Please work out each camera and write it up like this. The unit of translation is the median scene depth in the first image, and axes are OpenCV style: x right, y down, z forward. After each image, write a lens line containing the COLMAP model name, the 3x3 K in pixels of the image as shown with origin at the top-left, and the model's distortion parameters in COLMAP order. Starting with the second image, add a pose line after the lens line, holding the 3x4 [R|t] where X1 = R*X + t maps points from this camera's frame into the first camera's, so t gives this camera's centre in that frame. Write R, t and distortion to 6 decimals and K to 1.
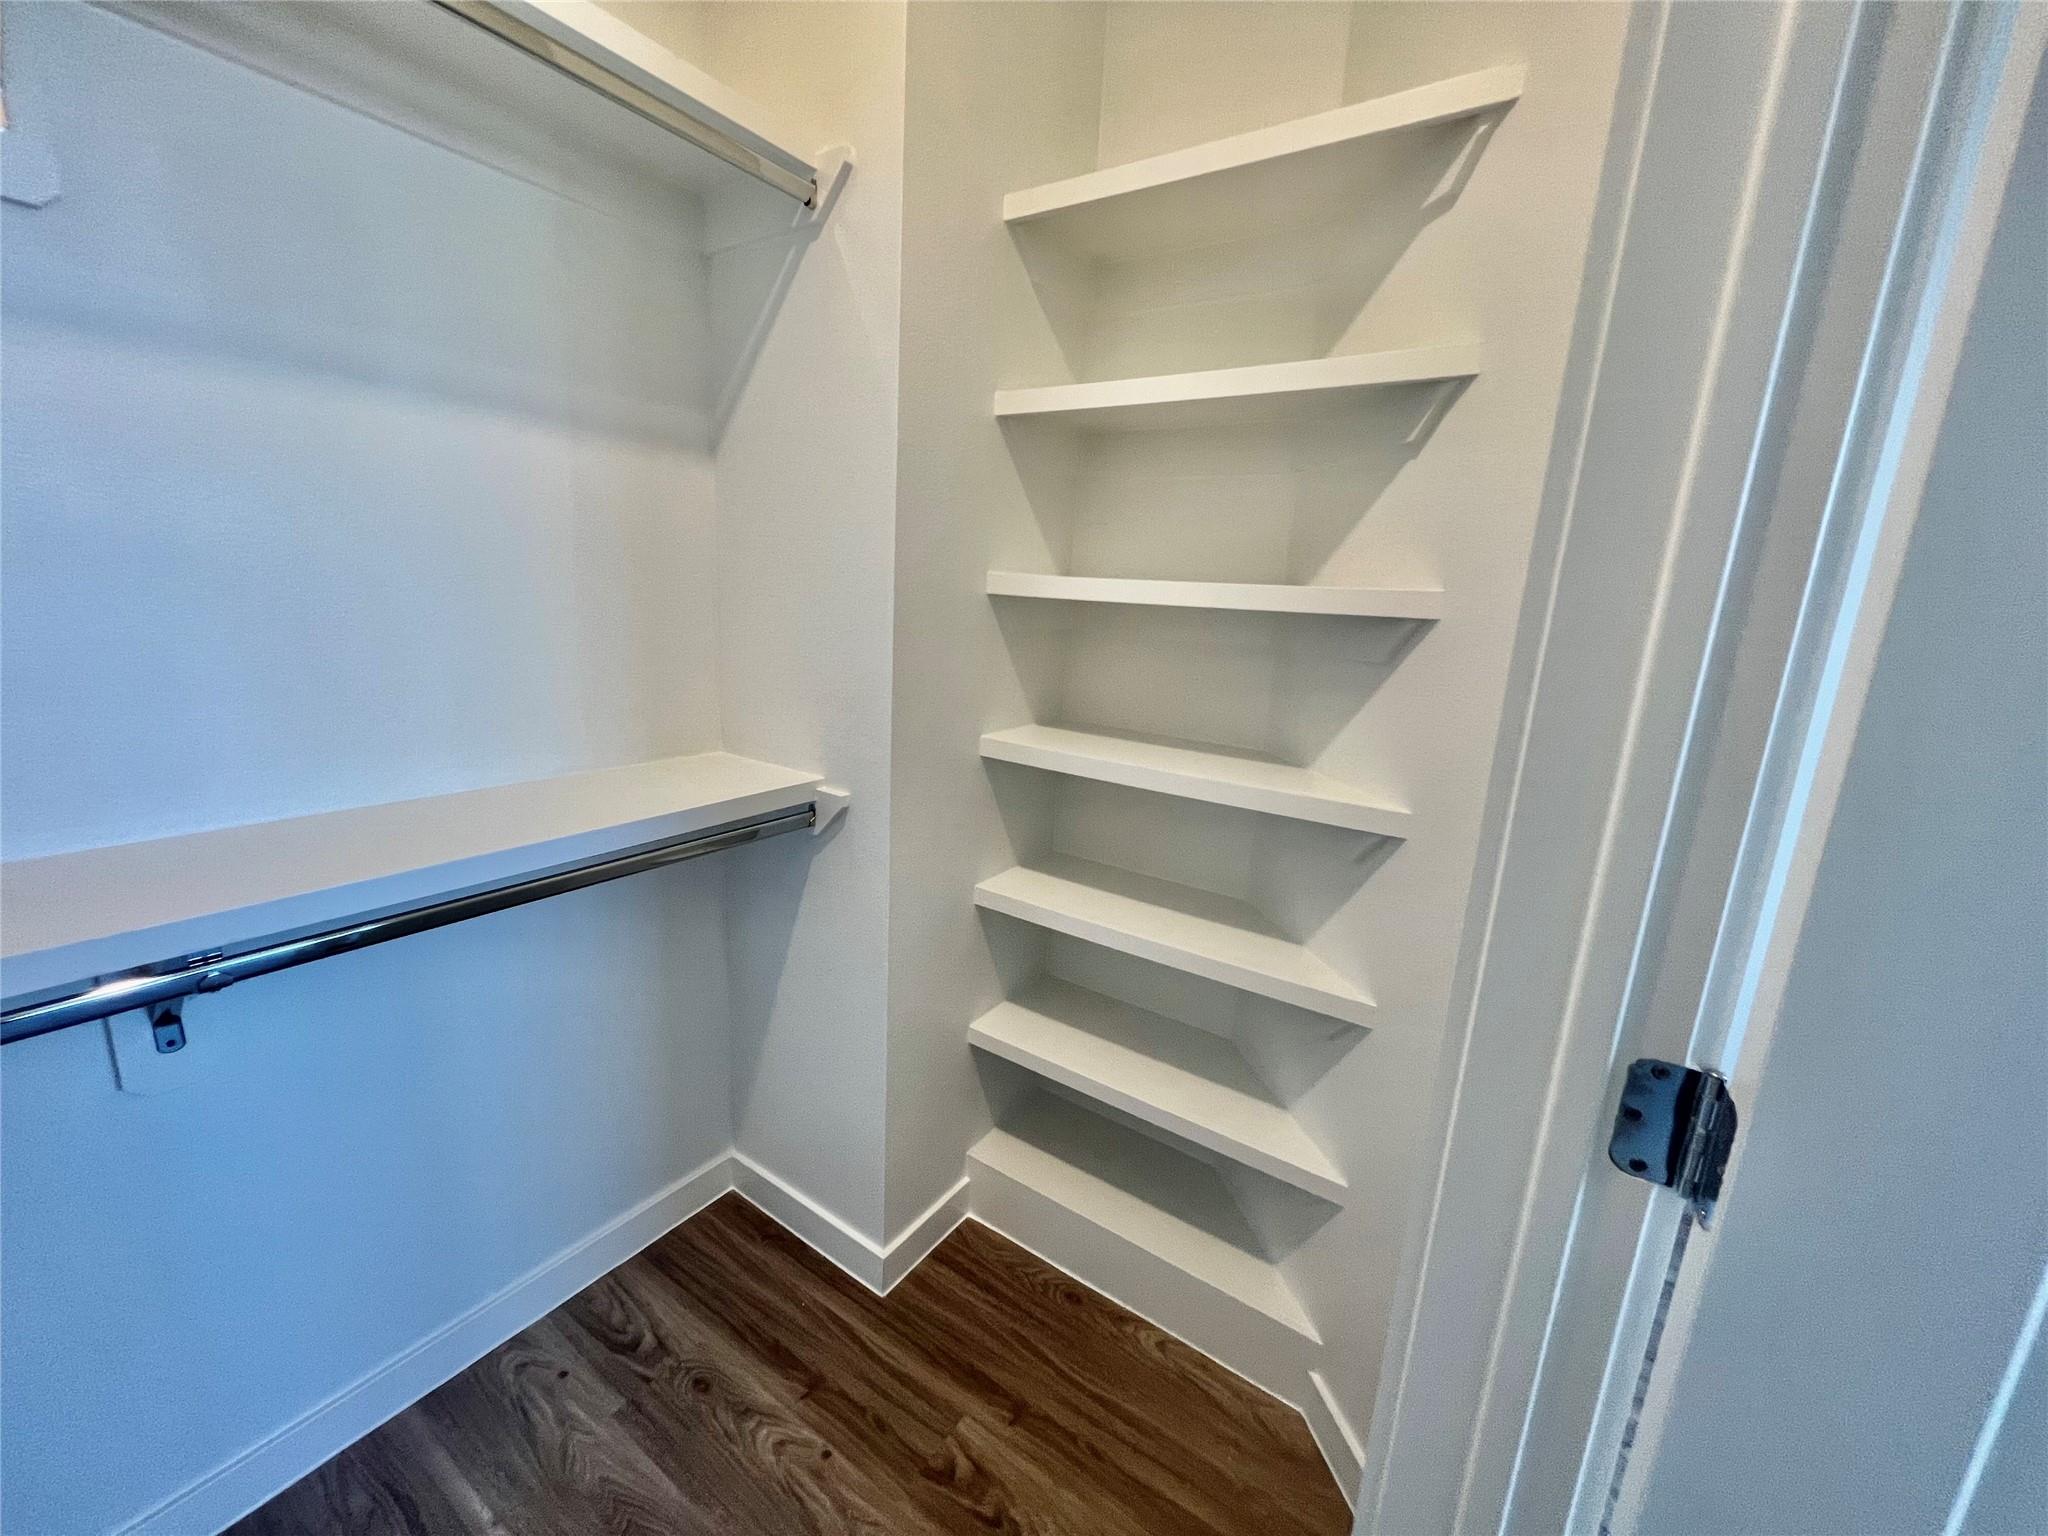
lens RADIAL K [[817.4, 0, 1024.0], [0, 817.4, 768.0], [0, 0, 1]] dist [-0.002700, -0.000059]
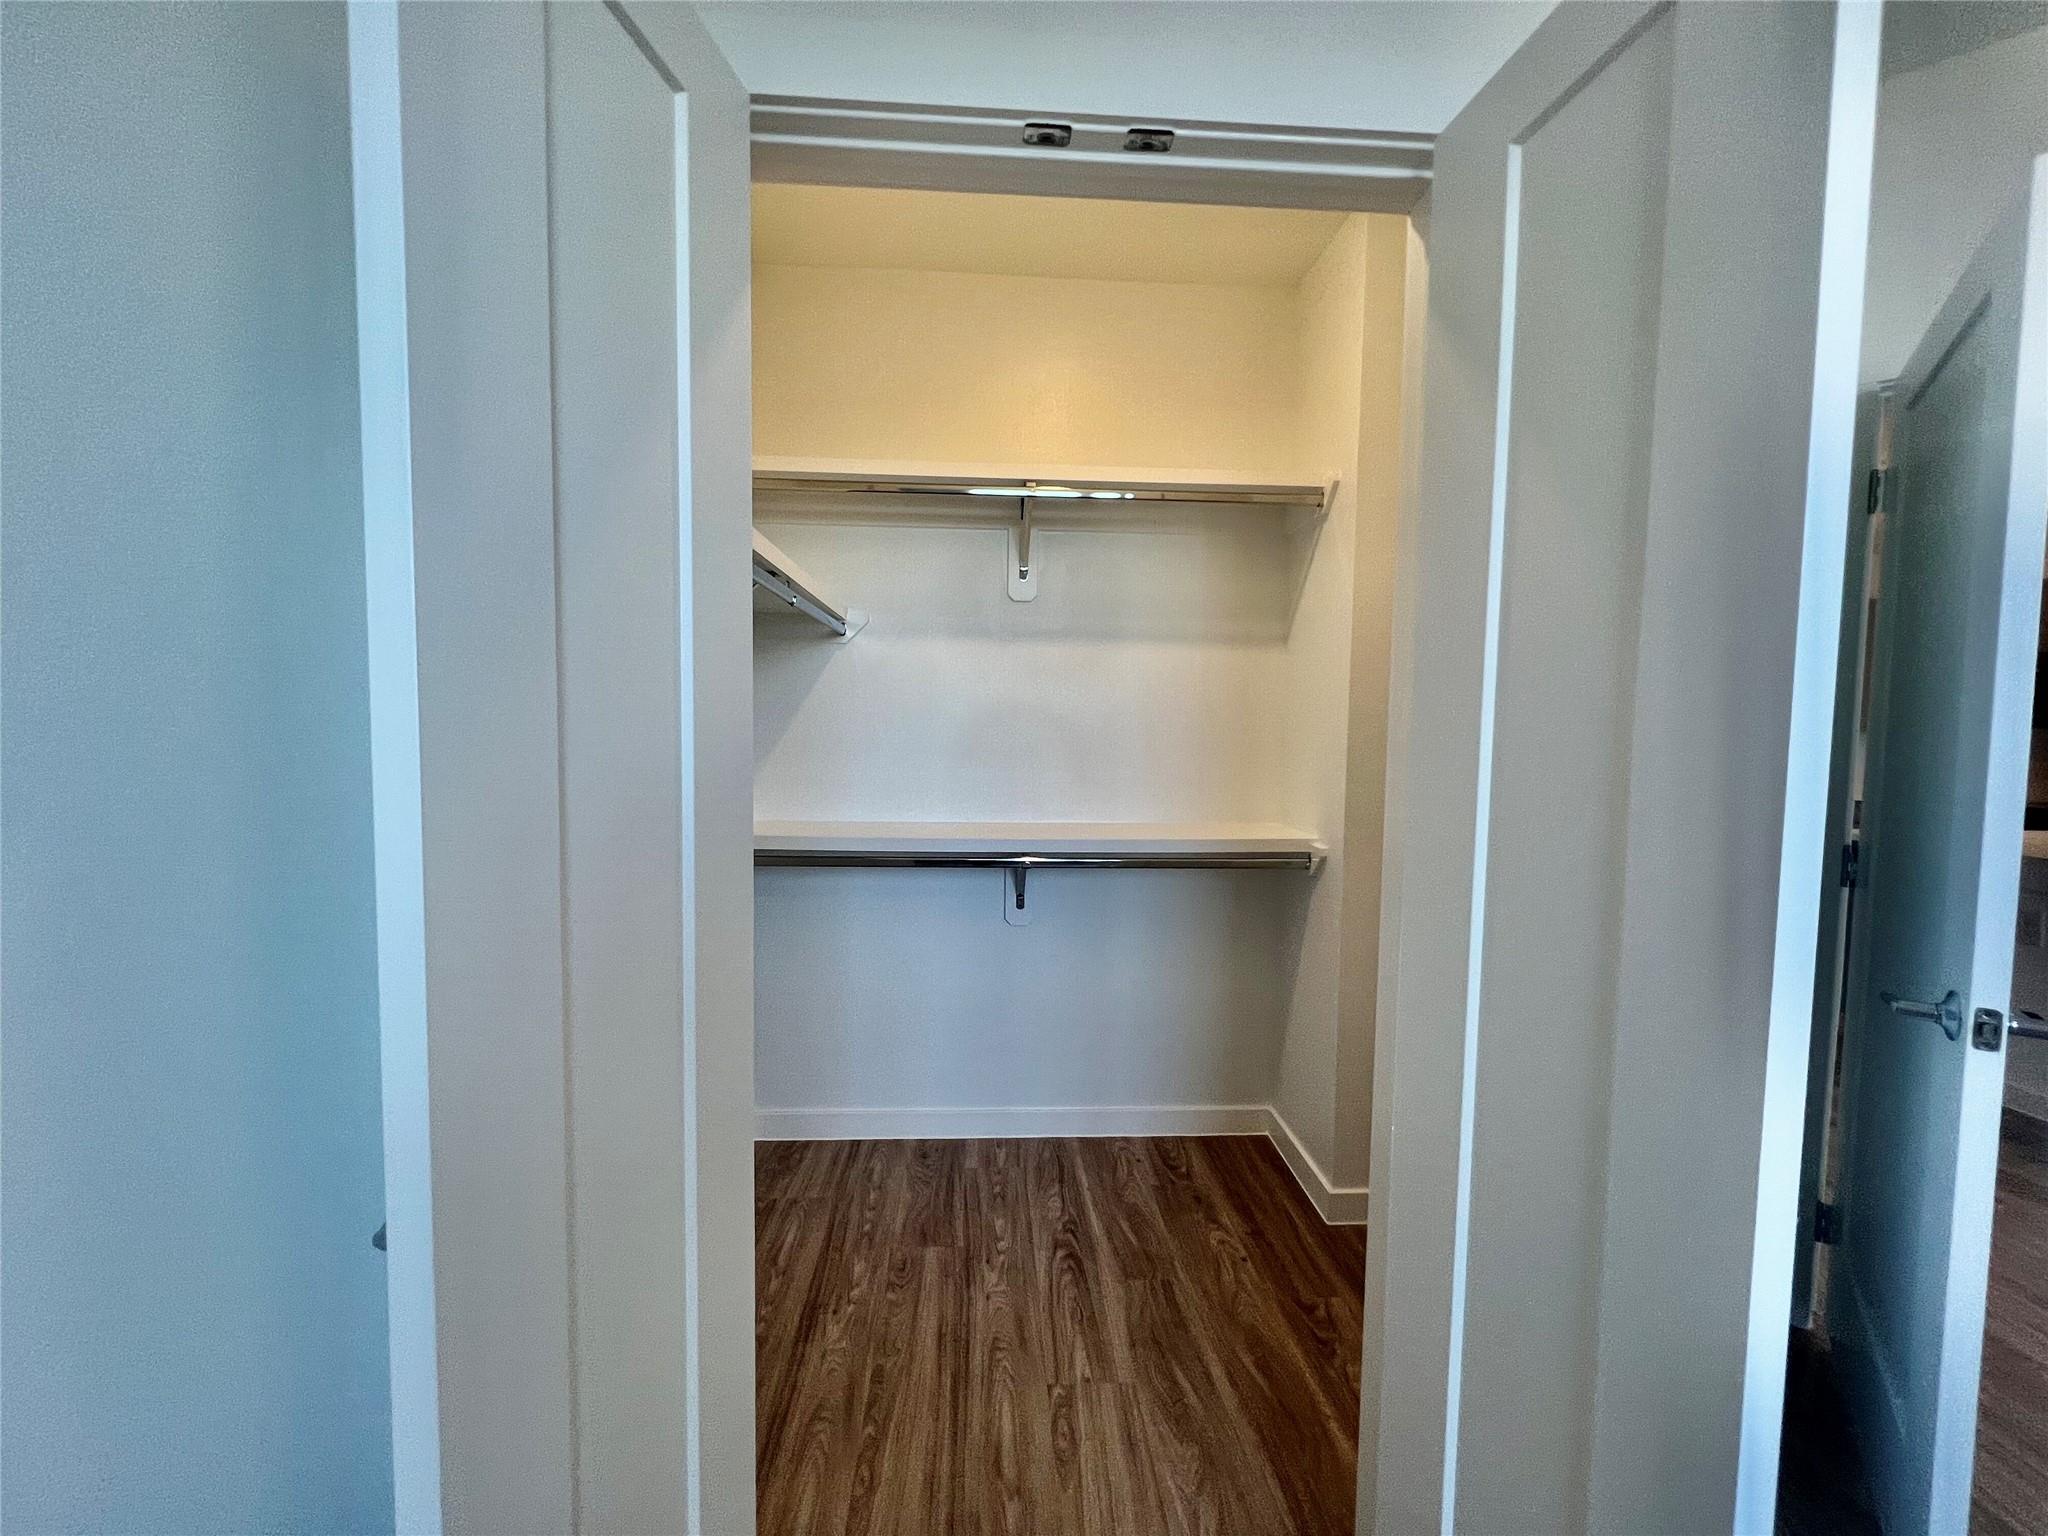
lens RADIAL K [[817.4, 0, 1024.0], [0, 817.4, 768.0], [0, 0, 1]] dist [-0.002700, -0.000059]
pose [[0.602996, 0.000195, -0.797744, 0.686485], [-0.155942, 0.980737, -0.117634, 0.158503], [0.782354, 0.195335, 0.591410, -0.396383]]
